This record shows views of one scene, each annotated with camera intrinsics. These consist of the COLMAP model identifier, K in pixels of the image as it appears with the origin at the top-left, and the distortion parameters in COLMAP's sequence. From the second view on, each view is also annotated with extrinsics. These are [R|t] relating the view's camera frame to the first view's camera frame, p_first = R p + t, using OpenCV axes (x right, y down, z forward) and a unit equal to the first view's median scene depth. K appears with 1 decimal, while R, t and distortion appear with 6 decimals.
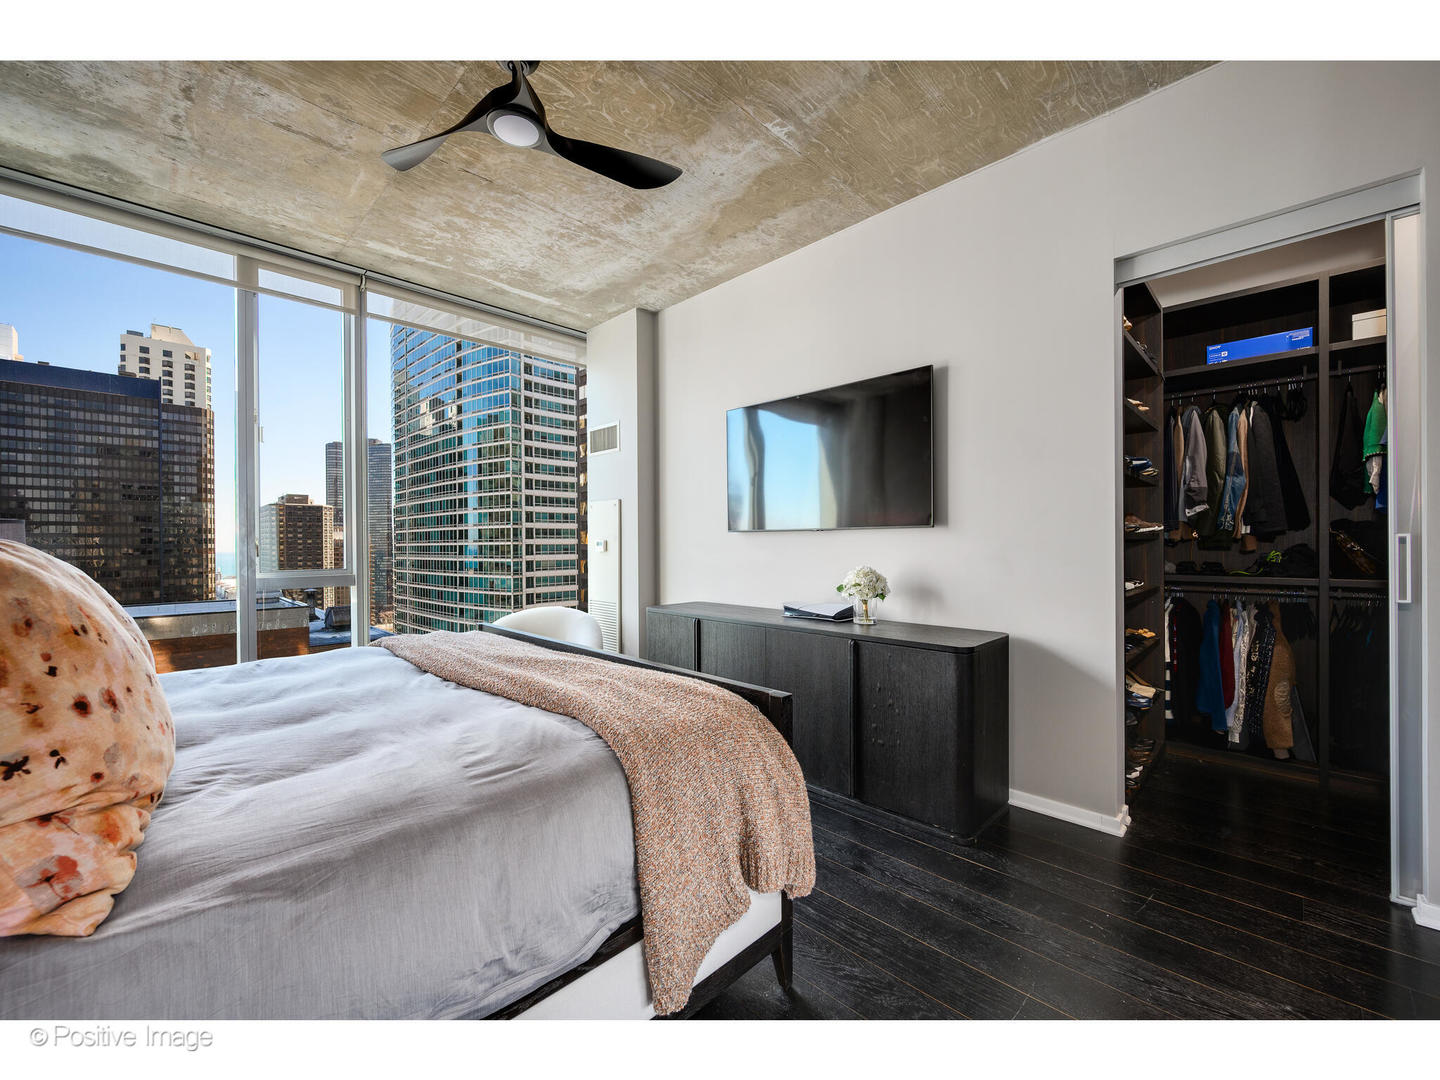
lens RADIAL K [[584.3, 0, 719.8], [0, 584.3, 549.2], [0, 0, 1]] dist [-0.004526, -0.000552]
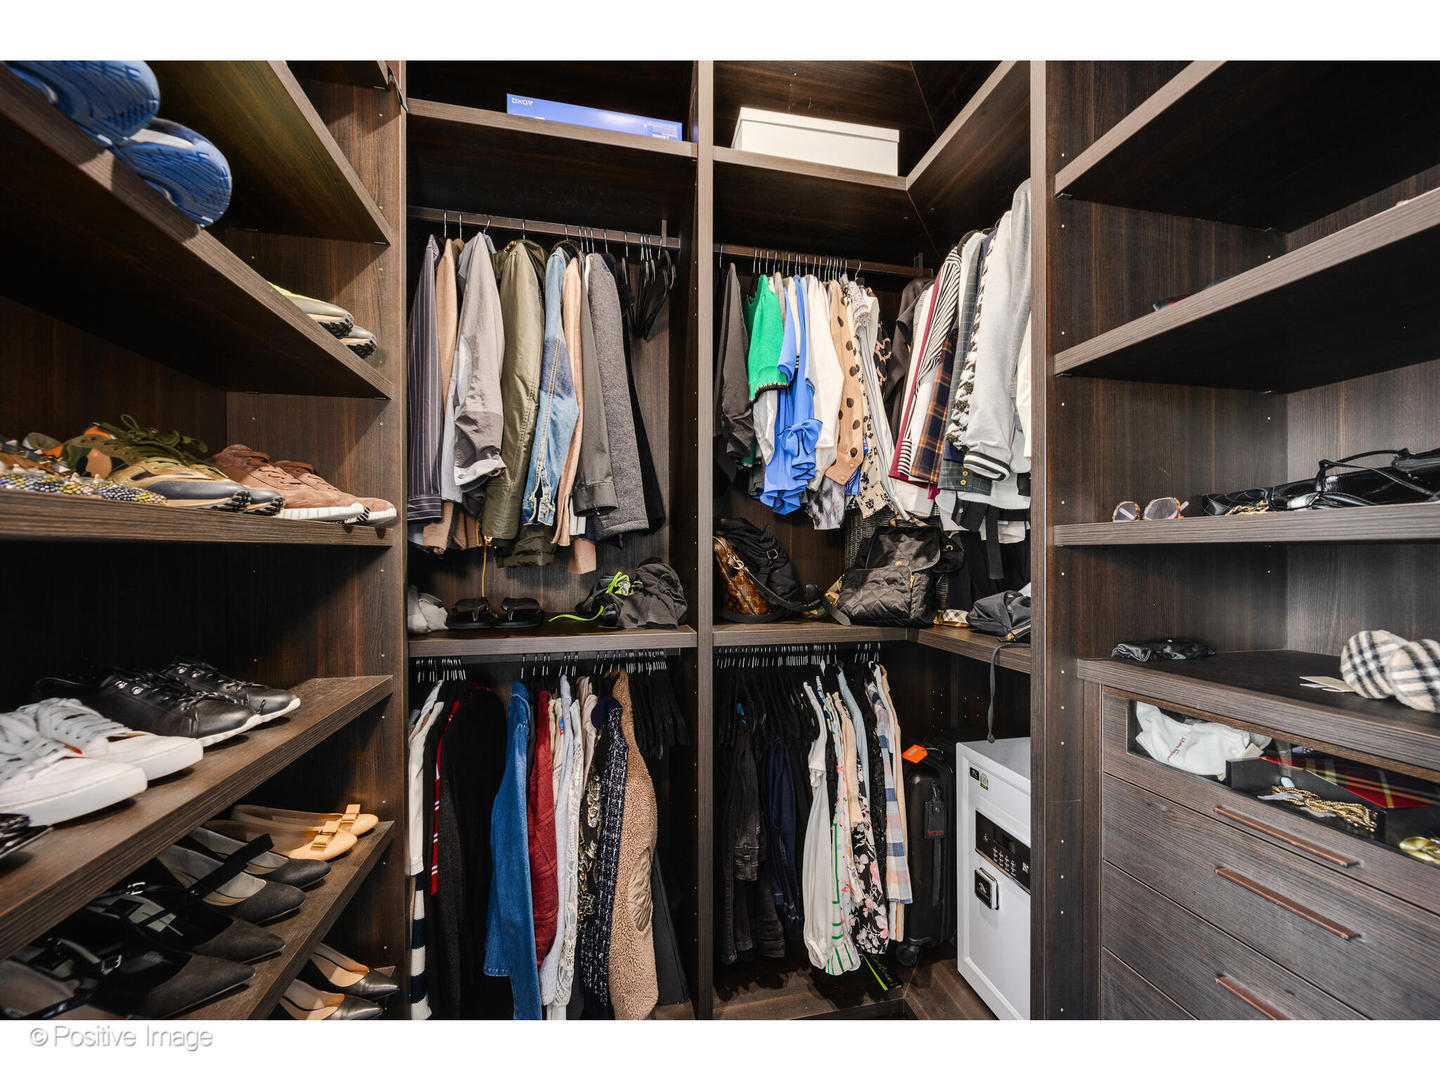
lens RADIAL K [[568.9, 0, 728.1], [0, 568.9, 546.4], [0, 0, 1]] dist [-0.000140, -0.000087]
pose [[0.532644, 0.009865, 0.846282, 0.600847], [0.004892, 0.999879, -0.014734, -0.011220], [-0.846325, 0.011988, 0.532532, 0.674276]]
